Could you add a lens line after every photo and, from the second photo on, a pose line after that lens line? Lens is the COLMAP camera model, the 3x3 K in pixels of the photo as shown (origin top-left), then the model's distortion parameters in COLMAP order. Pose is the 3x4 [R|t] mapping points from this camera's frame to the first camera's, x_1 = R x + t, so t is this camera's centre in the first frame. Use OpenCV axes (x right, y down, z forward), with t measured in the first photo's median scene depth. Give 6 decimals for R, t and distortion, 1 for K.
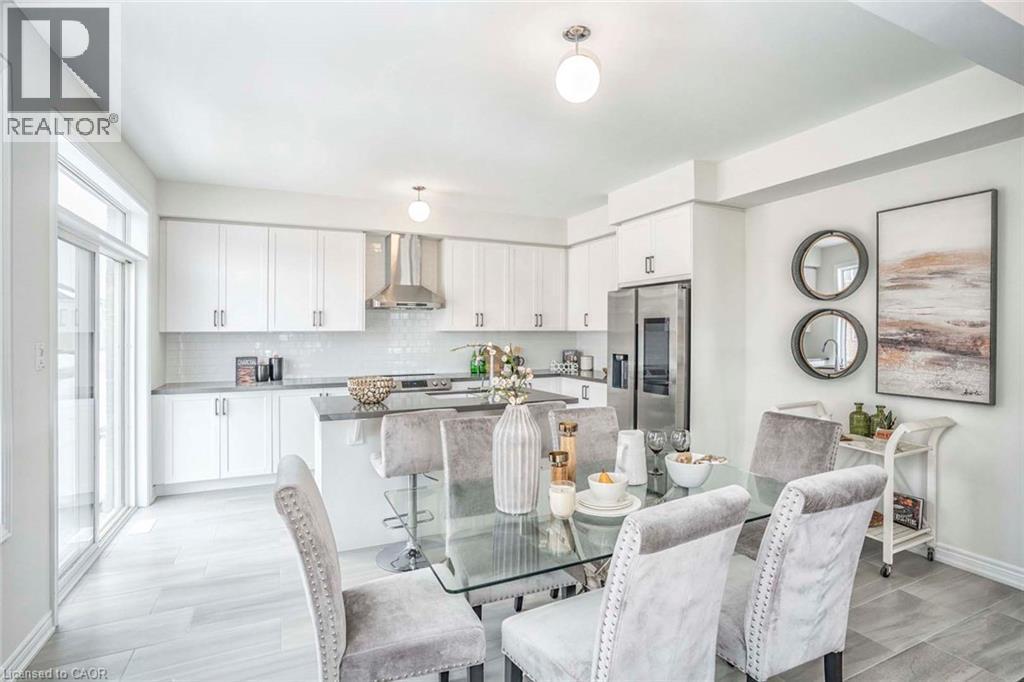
lens RADIAL K [[503.3, 0, 511.4], [0, 503.3, 333.3], [0, 0, 1]] dist [-0.034375, 0.003228]
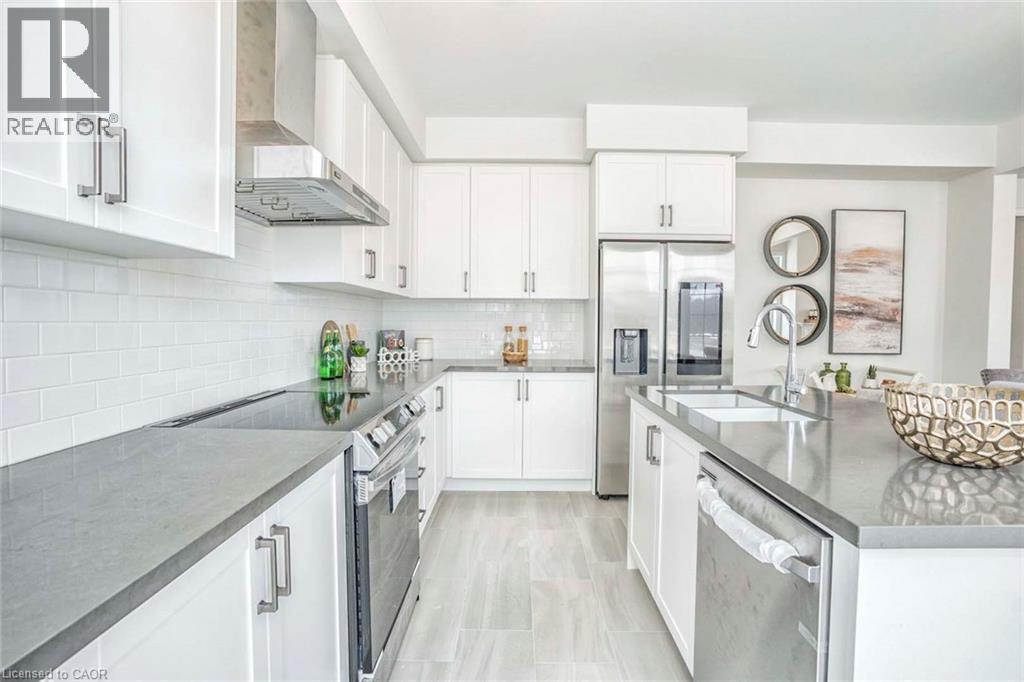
lens RADIAL K [[503.3, 0, 510.4], [0, 503.3, 334.4], [0, 0, 1]] dist [-0.034375, 0.003228]
pose [[0.428968, -0.019972, 0.903099, -0.789913], [-0.006070, 0.999669, 0.024991, 0.047765], [-0.903299, -0.016202, 0.428705, 1.254967]]
